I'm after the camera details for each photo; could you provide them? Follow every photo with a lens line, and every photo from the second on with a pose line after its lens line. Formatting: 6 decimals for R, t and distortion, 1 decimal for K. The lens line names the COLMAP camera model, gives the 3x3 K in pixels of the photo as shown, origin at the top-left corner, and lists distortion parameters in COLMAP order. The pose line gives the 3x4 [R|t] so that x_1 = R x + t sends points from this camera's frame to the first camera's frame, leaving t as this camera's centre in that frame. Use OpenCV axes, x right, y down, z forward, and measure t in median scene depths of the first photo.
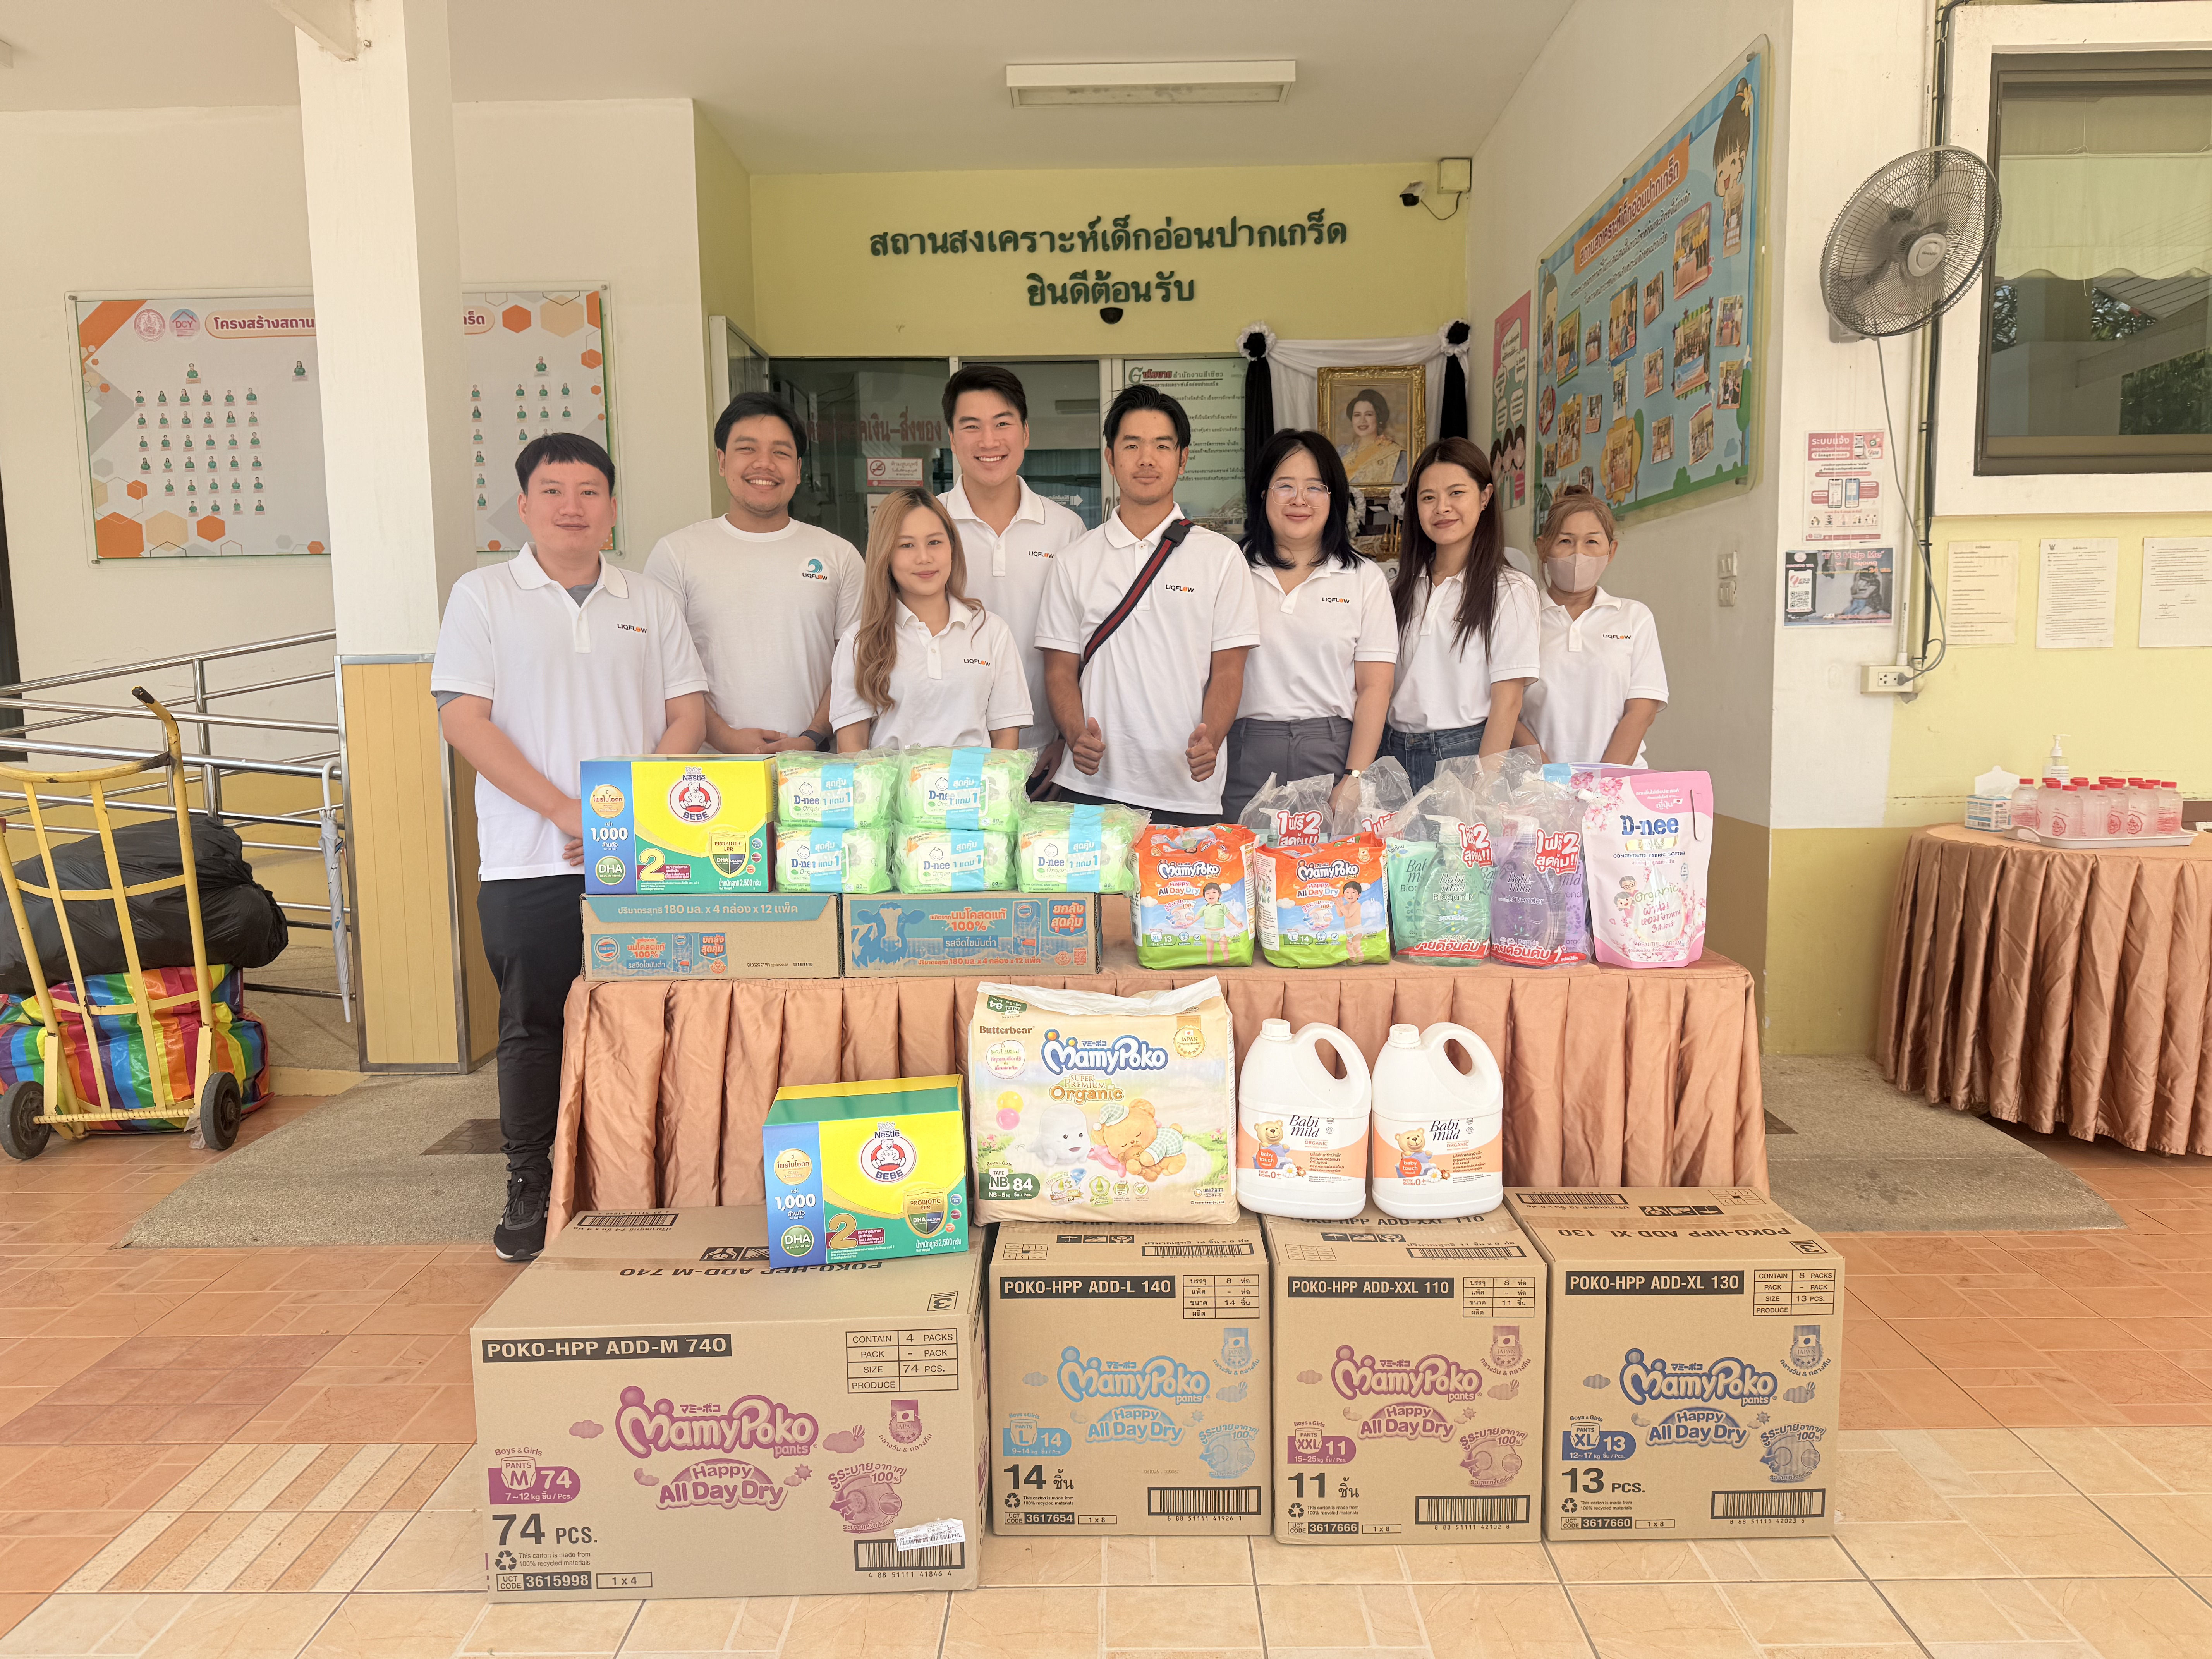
lens RADIAL K [[1539.9, 0, 1103.9], [0, 1539.9, 835.9], [0, 0, 1]] dist [0.128598, -0.224792]
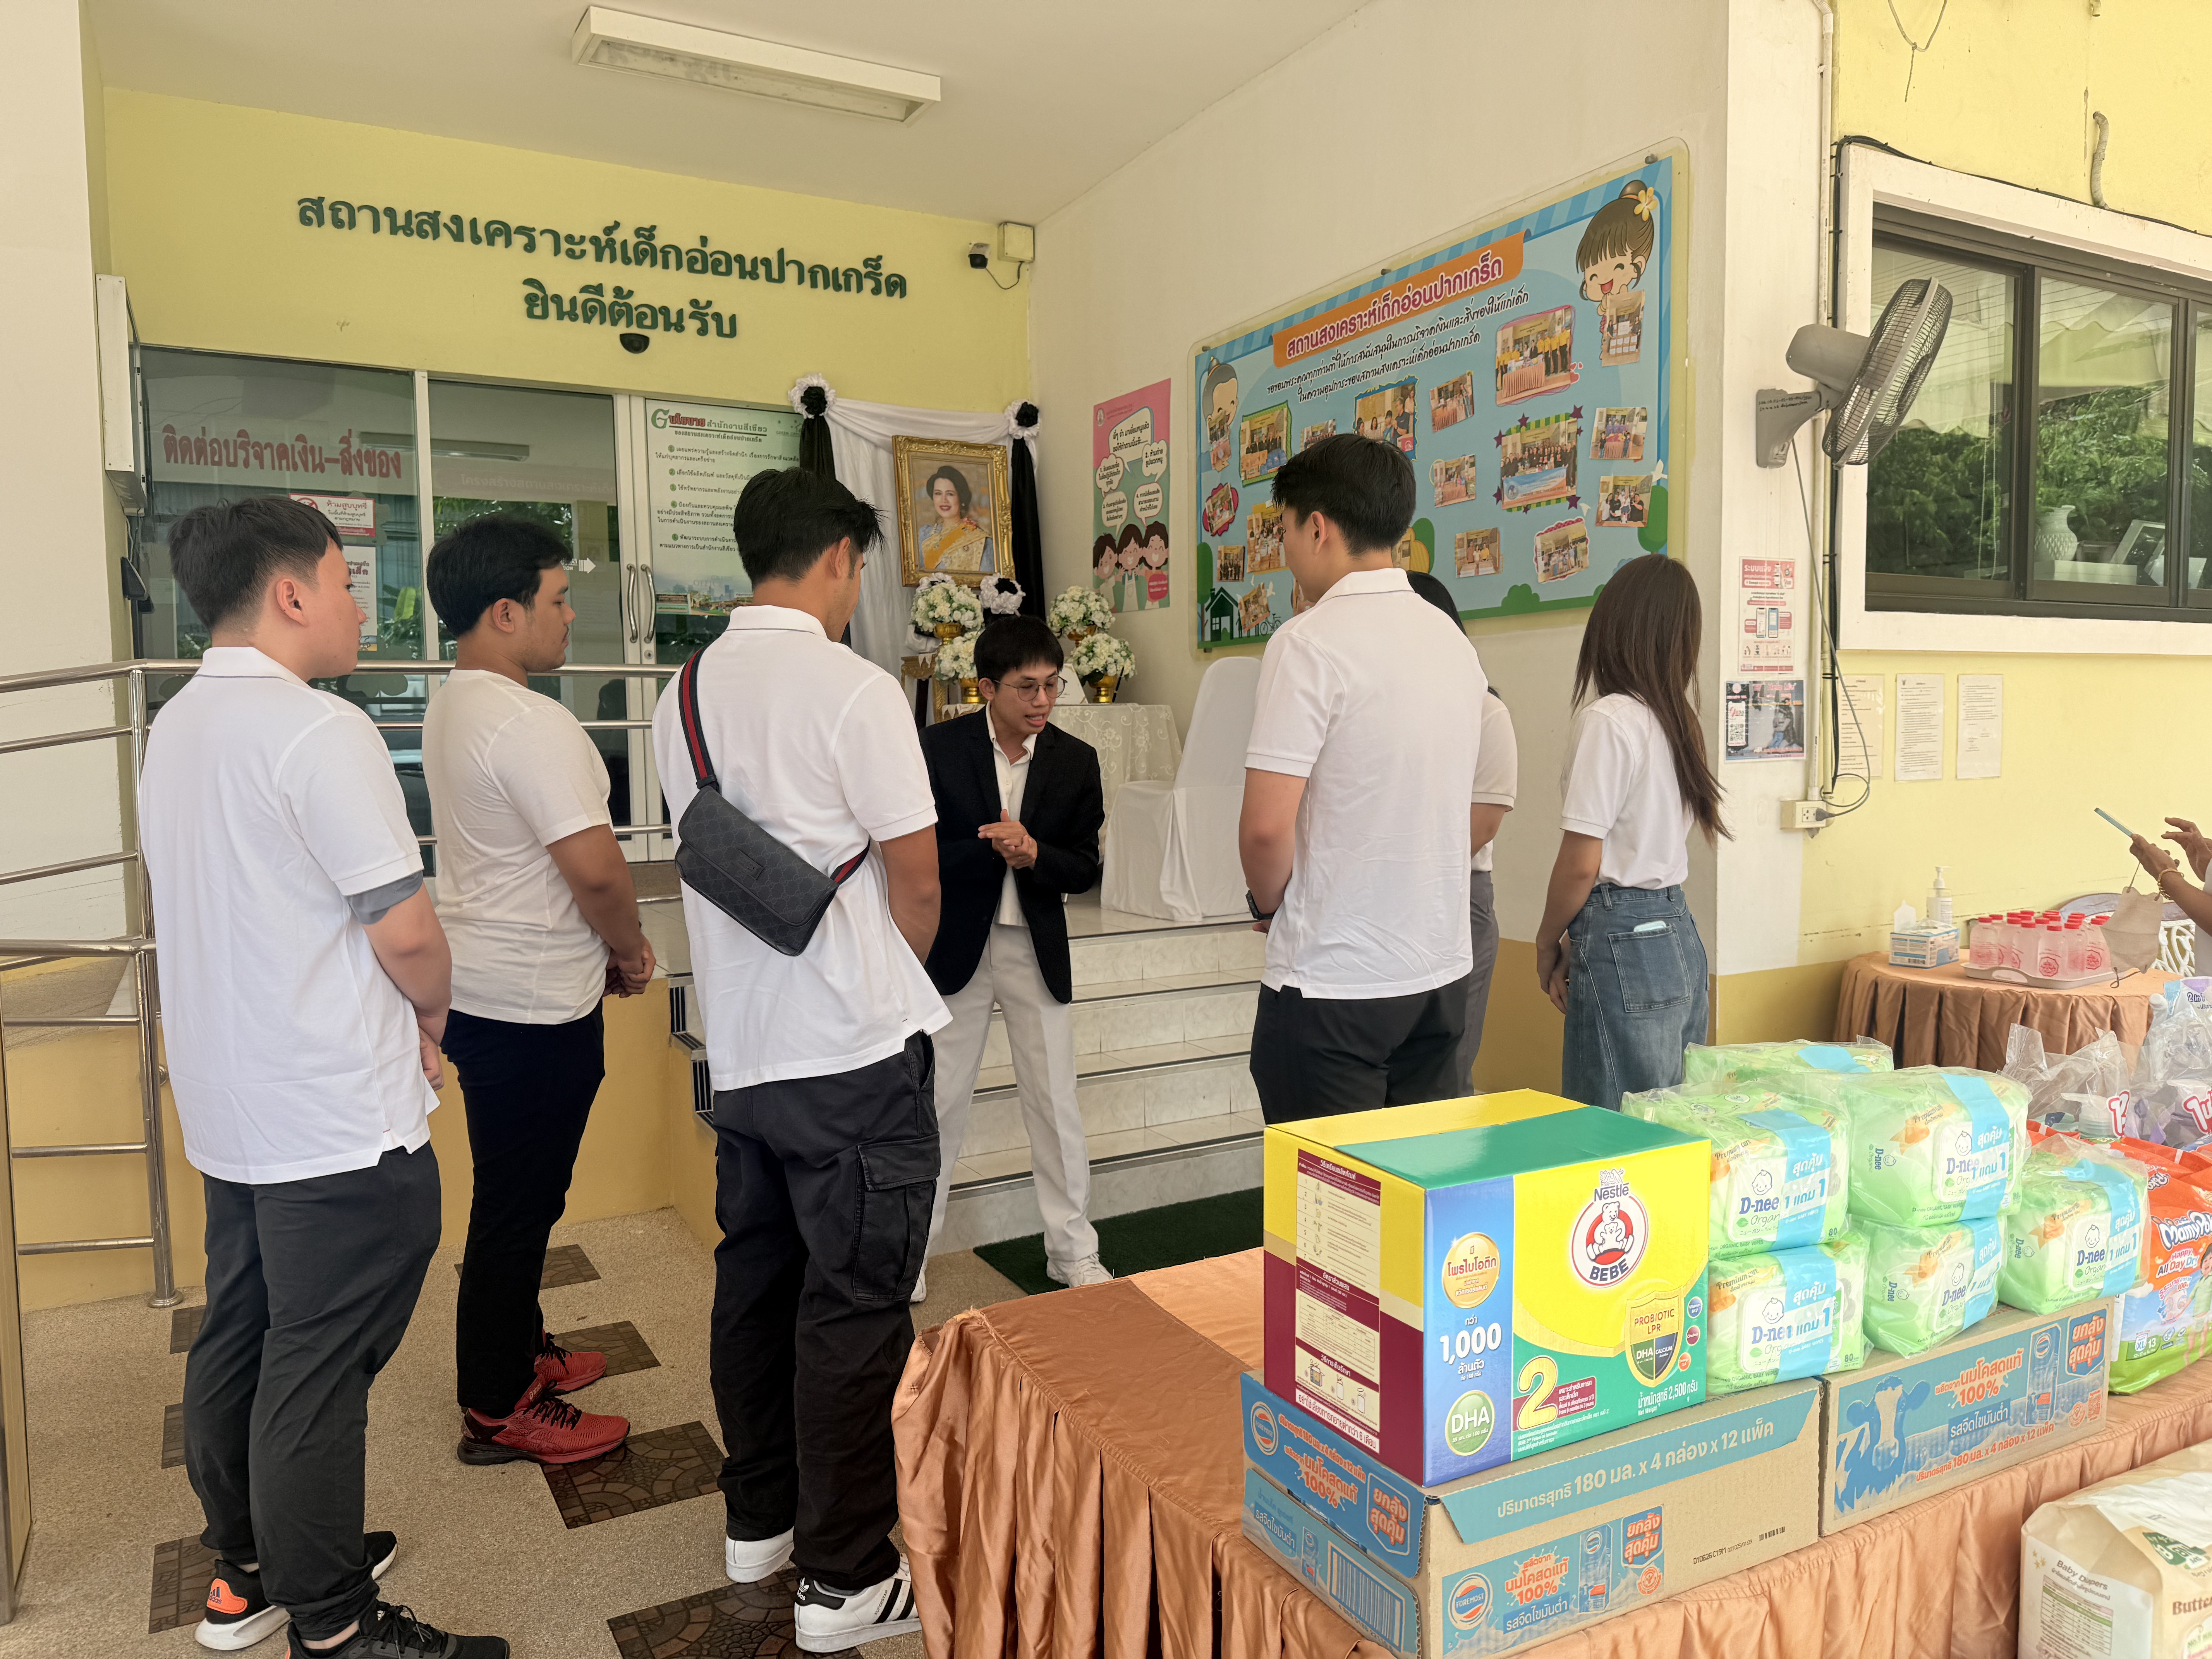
lens RADIAL K [[1565.1, 0, 1106.0], [0, 1565.1, 829.5], [0, 0, 1]] dist [0.014009, -0.022012]
pose [[0.871839, -0.028199, 0.488980, -0.587577], [0.053436, 0.997858, -0.037731, -0.128962], [-0.486869, 0.059024, 0.871478, 0.609185]]
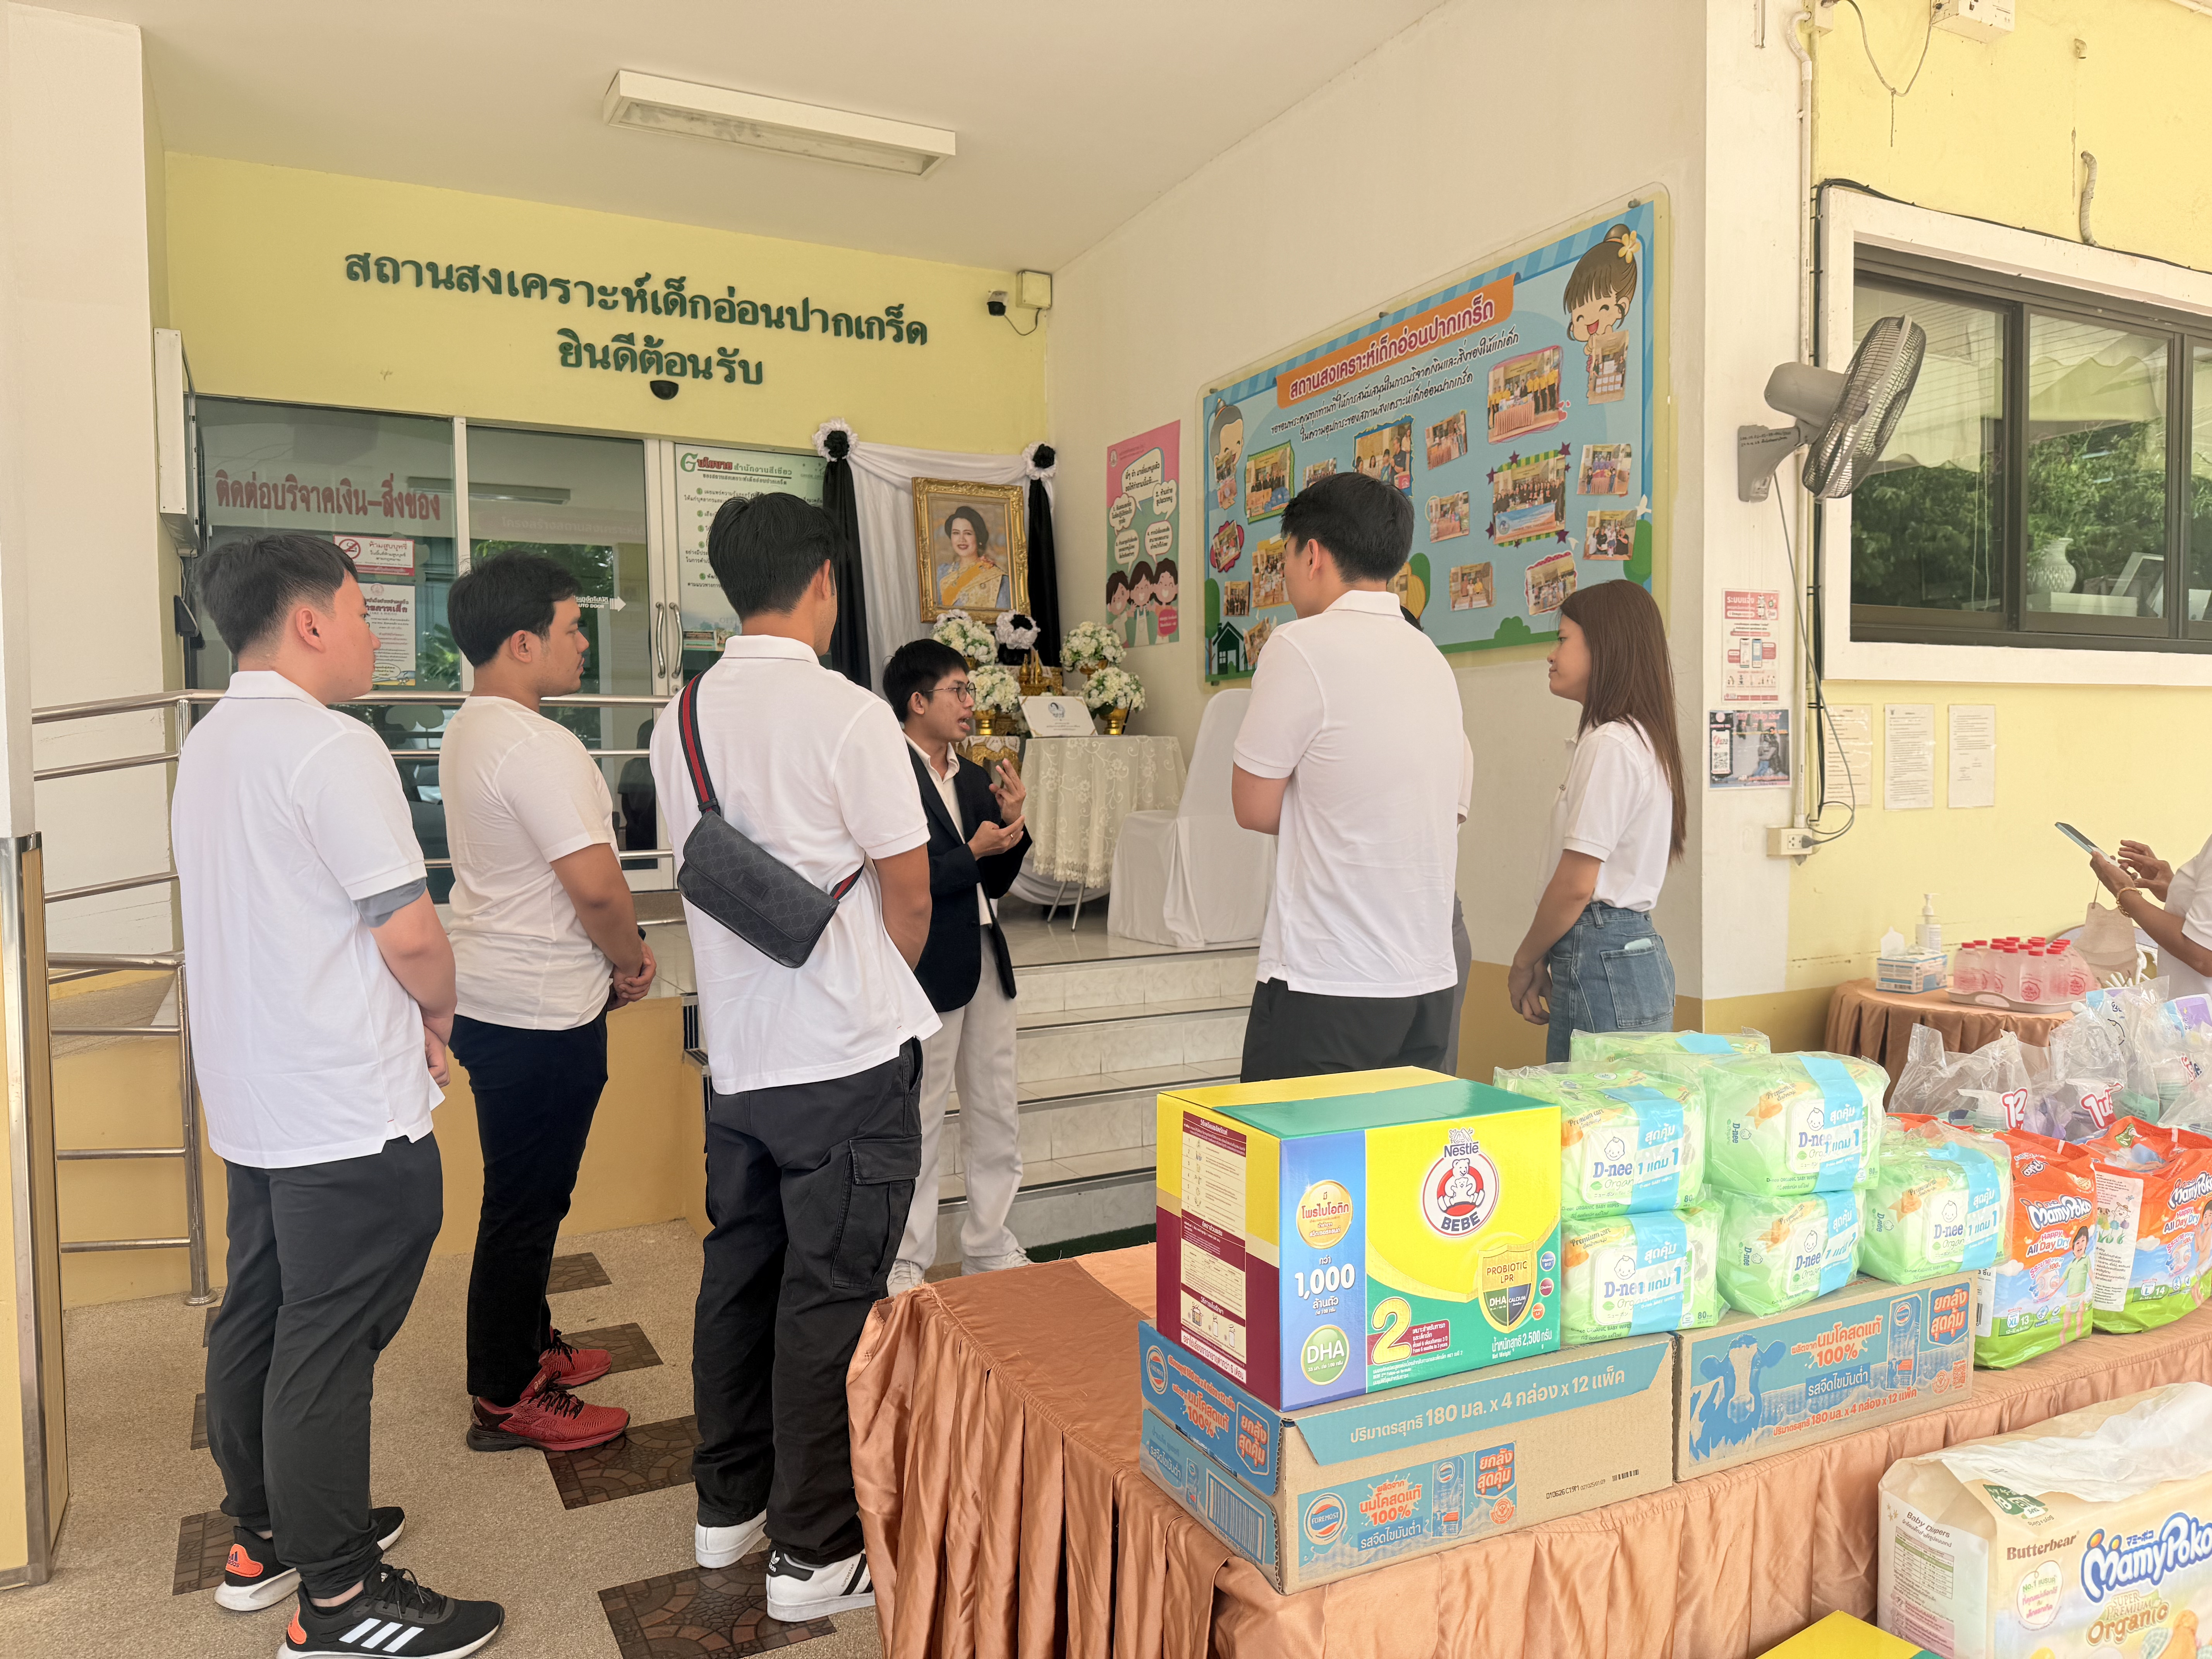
lens RADIAL K [[1563.7, 0, 1087.3], [0, 1563.7, 834.2], [0, 0, 1]] dist [0.020848, -0.032521]
pose [[0.888925, -0.015413, 0.457793, -0.573971], [0.049065, 0.996887, -0.061711, -0.109399], [-0.455417, 0.077318, 0.886914, 0.545481]]
